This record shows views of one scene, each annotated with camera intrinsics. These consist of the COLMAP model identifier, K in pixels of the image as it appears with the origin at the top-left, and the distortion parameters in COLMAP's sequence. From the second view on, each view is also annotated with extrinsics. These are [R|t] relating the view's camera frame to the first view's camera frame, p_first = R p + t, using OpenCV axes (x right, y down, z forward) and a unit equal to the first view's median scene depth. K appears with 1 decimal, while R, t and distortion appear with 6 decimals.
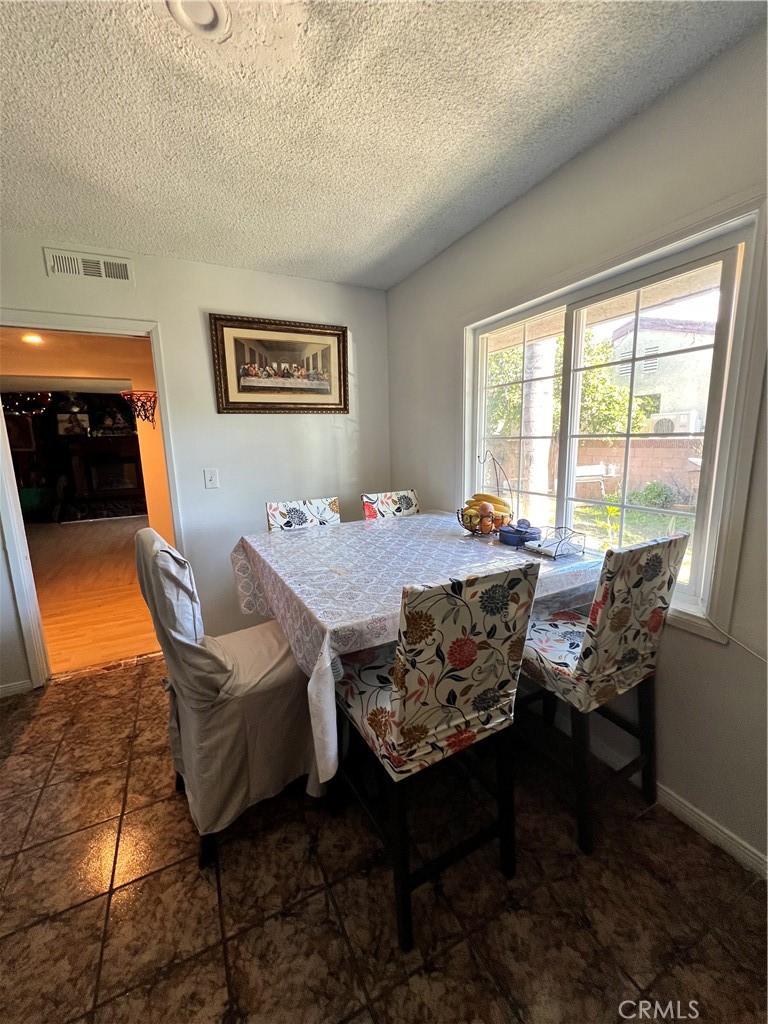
lens RADIAL K [[410.1, 0, 388.6], [0, 410.1, 509.9], [0, 0, 1]] dist [0.001767, 0.000240]
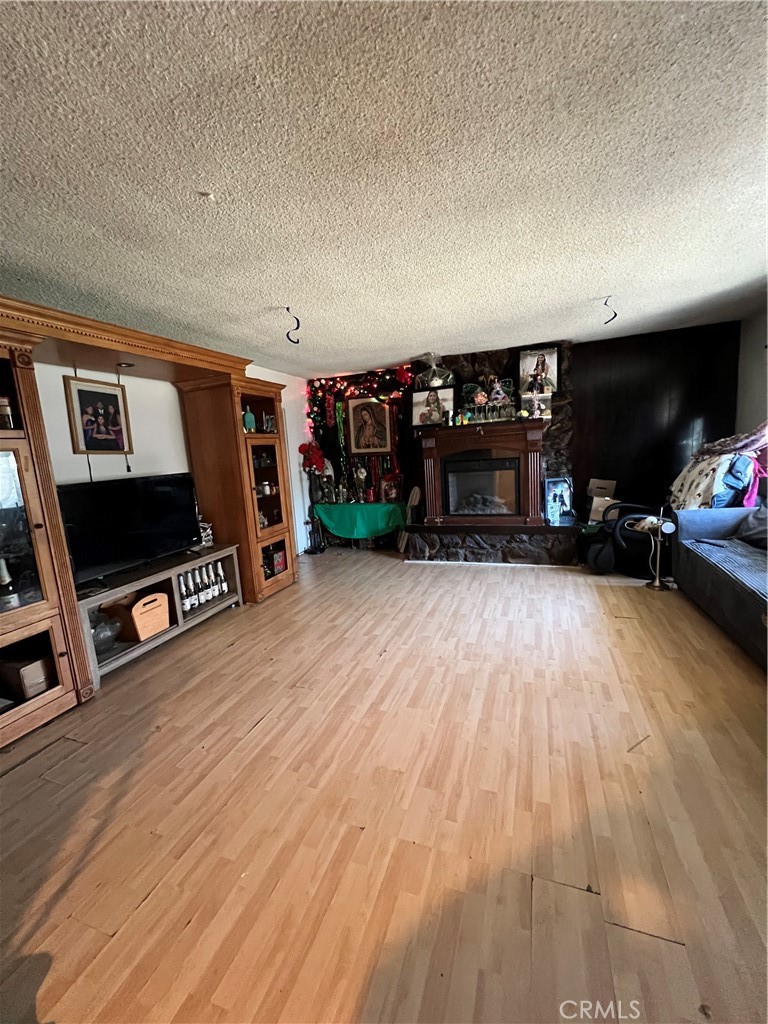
lens RADIAL K [[410.1, 0, 379.2], [0, 410.1, 508.3], [0, 0, 1]] dist [0.001767, 0.000240]
pose [[0.669409, 0.084247, -0.738101, -0.344972], [-0.083397, 0.995791, 0.038024, -0.071995], [0.738198, 0.036102, 0.673618, 0.520695]]
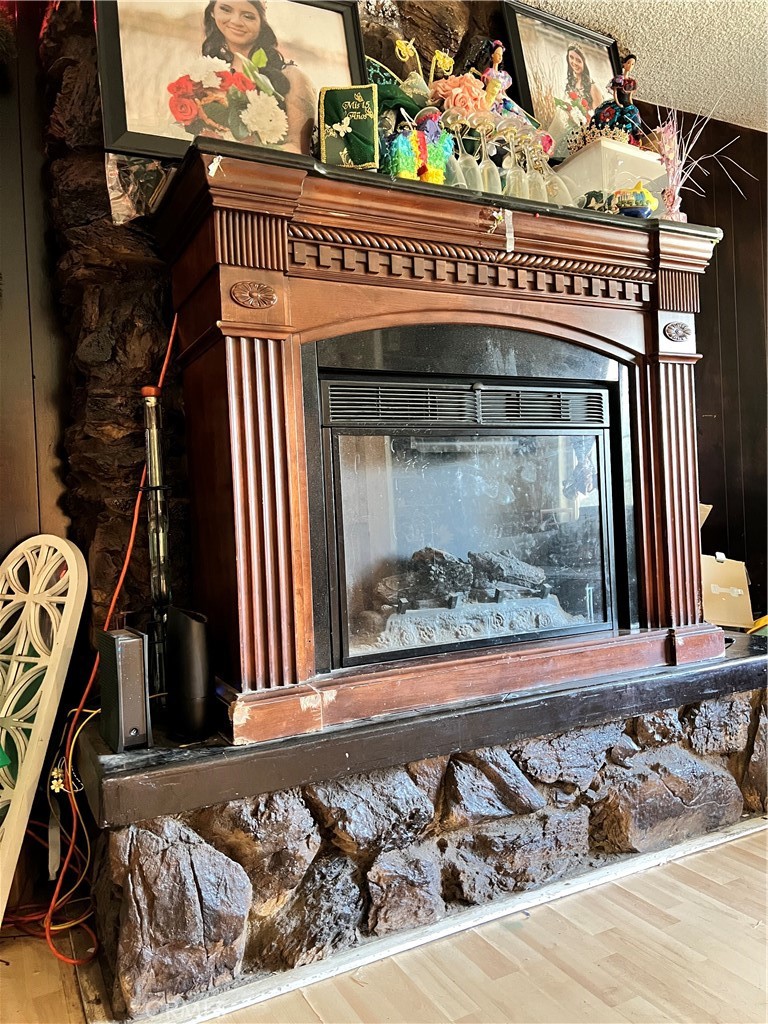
lens RADIAL K [[773.8, 0, 385.2], [0, 773.8, 509.8], [0, 0, 1]] dist [0.039643, -0.018077]
pose [[0.999698, -0.024562, 0.000200, -0.716895], [0.024195, 0.983278, -0.180499, -0.050135], [0.004237, 0.180449, 0.983575, 0.797890]]
